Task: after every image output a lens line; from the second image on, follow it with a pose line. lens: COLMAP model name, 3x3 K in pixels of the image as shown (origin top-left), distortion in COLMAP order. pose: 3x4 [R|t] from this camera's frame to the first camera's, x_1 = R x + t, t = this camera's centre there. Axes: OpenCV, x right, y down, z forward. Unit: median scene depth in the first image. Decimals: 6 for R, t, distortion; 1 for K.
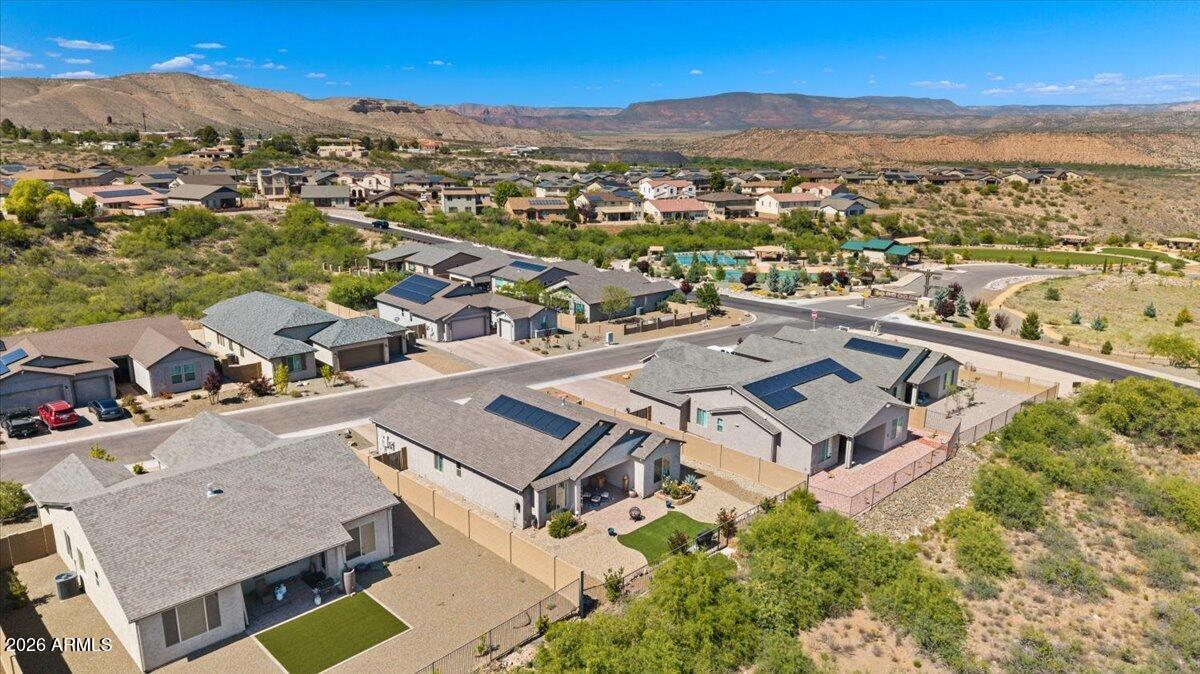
lens RADIAL K [[799.9, 0, 594.9], [0, 799.9, 337.4], [0, 0, 1]] dist [0.000479, -0.015003]
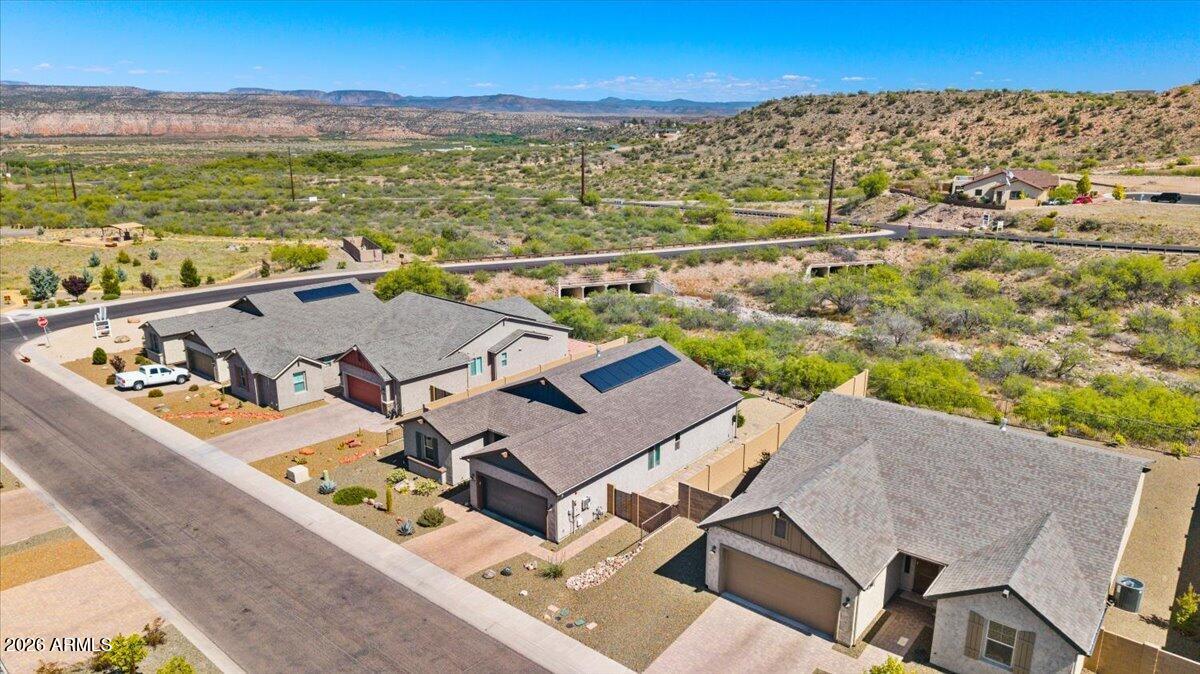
lens RADIAL K [[799.9, 0, 591.3], [0, 799.9, 338.0], [0, 0, 1]] dist [0.000479, -0.015003]
pose [[-0.084566, -0.273048, 0.958276, -0.951391], [0.246034, 0.926221, 0.285626, -0.206692], [-0.965565, 0.259922, -0.011148, 1.060514]]
